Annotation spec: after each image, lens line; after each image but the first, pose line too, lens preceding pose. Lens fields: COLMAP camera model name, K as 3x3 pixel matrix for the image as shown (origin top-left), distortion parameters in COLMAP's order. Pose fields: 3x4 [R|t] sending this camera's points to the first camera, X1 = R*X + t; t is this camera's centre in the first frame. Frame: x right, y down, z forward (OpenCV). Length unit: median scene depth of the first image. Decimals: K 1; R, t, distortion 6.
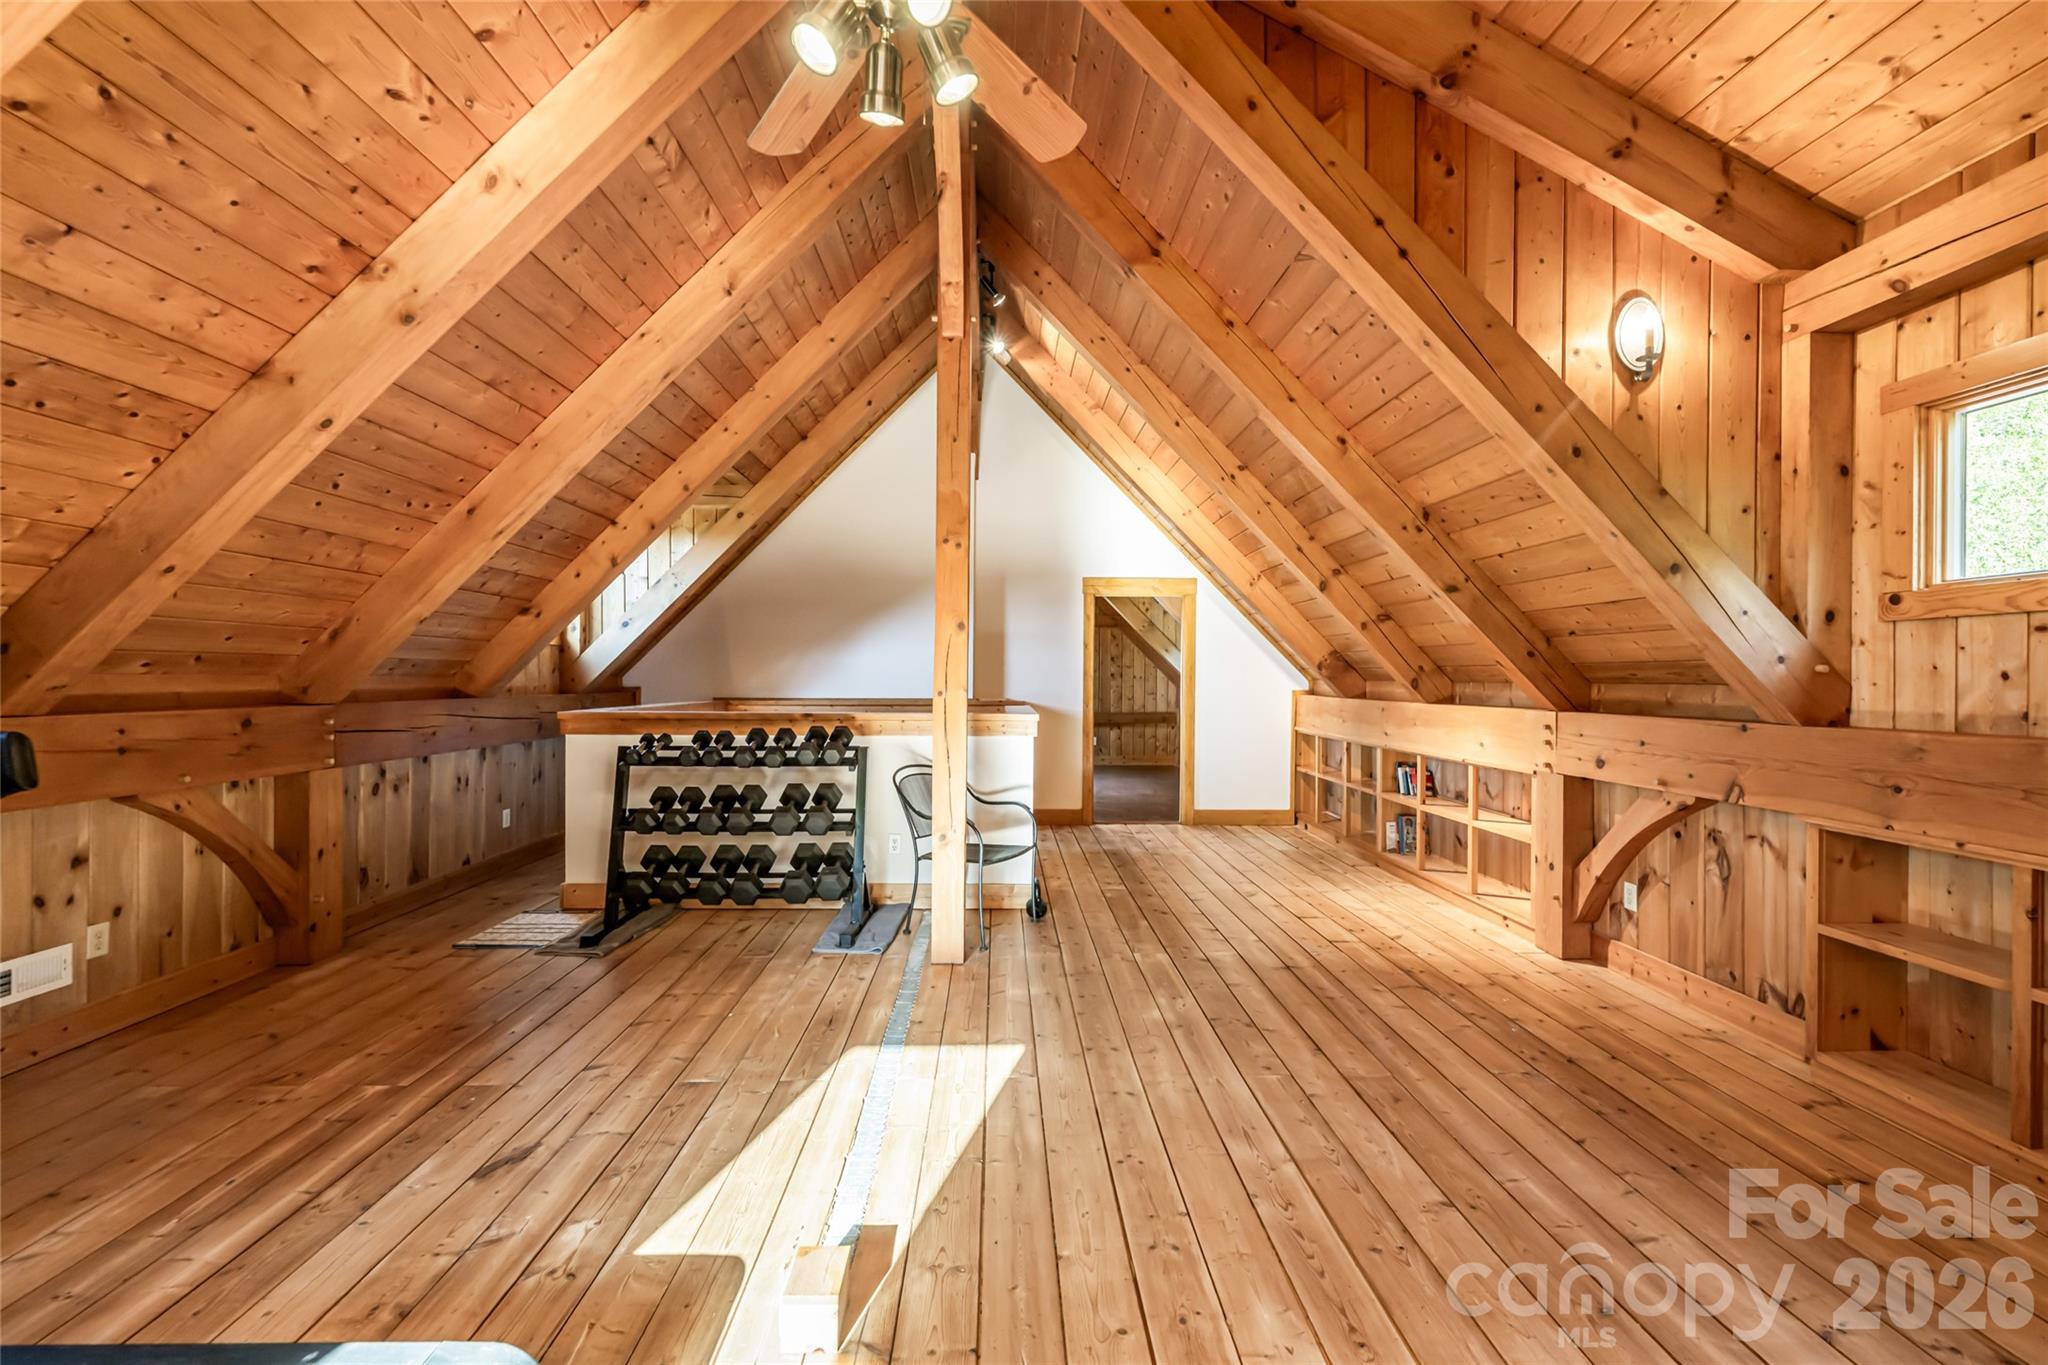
lens RADIAL K [[829.6, 0, 1024.4], [0, 829.6, 681.8], [0, 0, 1]] dist [-0.000005, 0.000000]
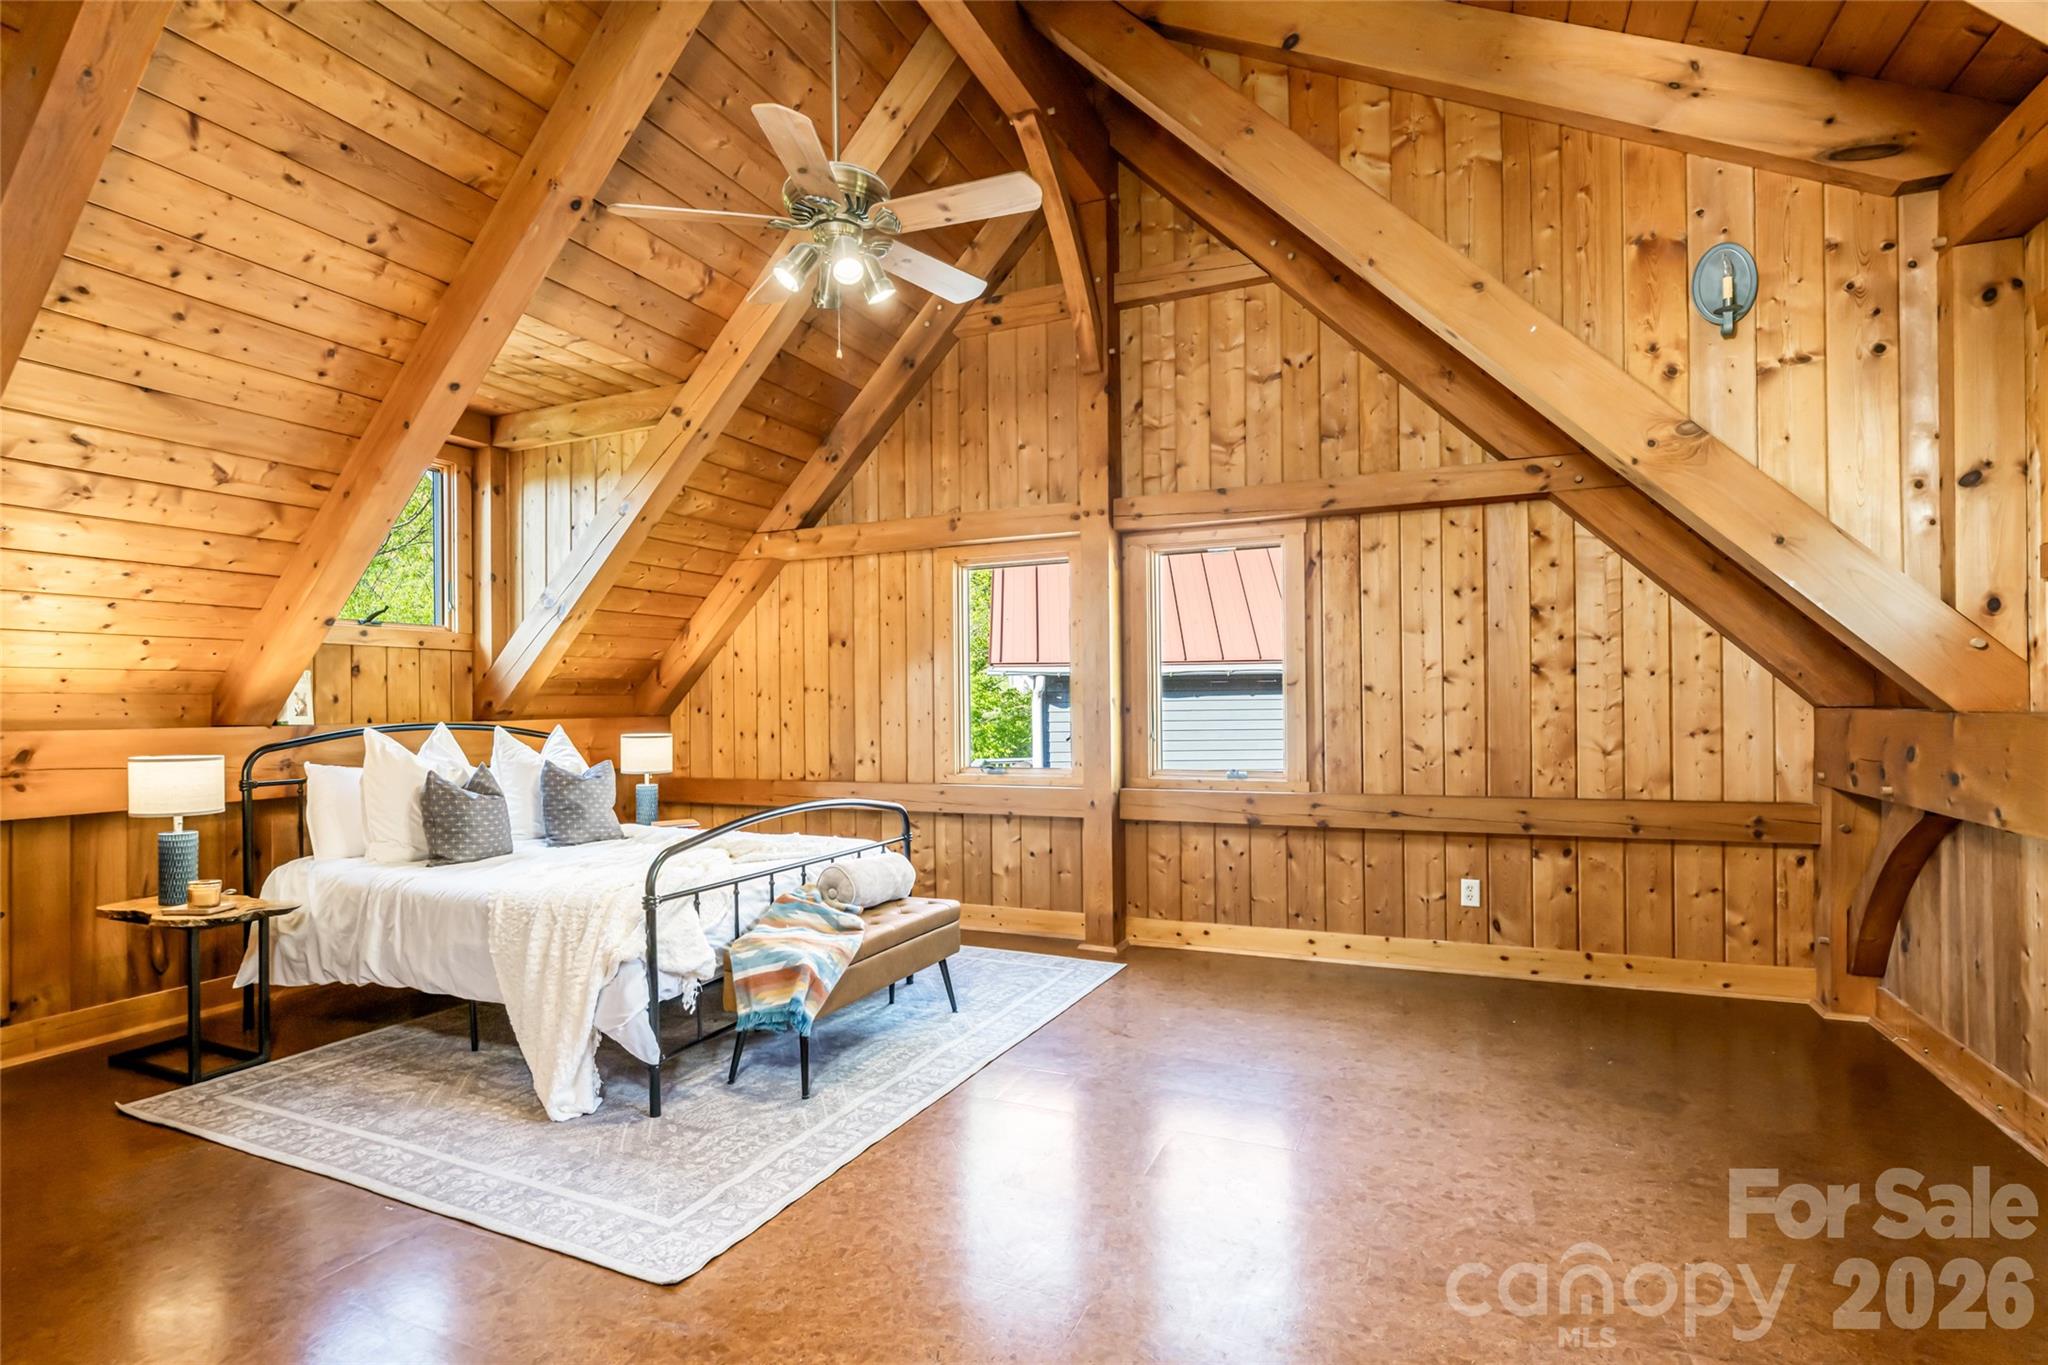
lens RADIAL K [[982.1, 0, 1021.1], [0, 982.1, 690.2], [0, 0, 1]] dist [0.000629, 0.000054]
pose [[0.896979, -0.013956, -0.441853, 0.095398], [0.010188, 0.999889, -0.010899, 0.001975], [0.441956, 0.005274, 0.897021, 0.608849]]
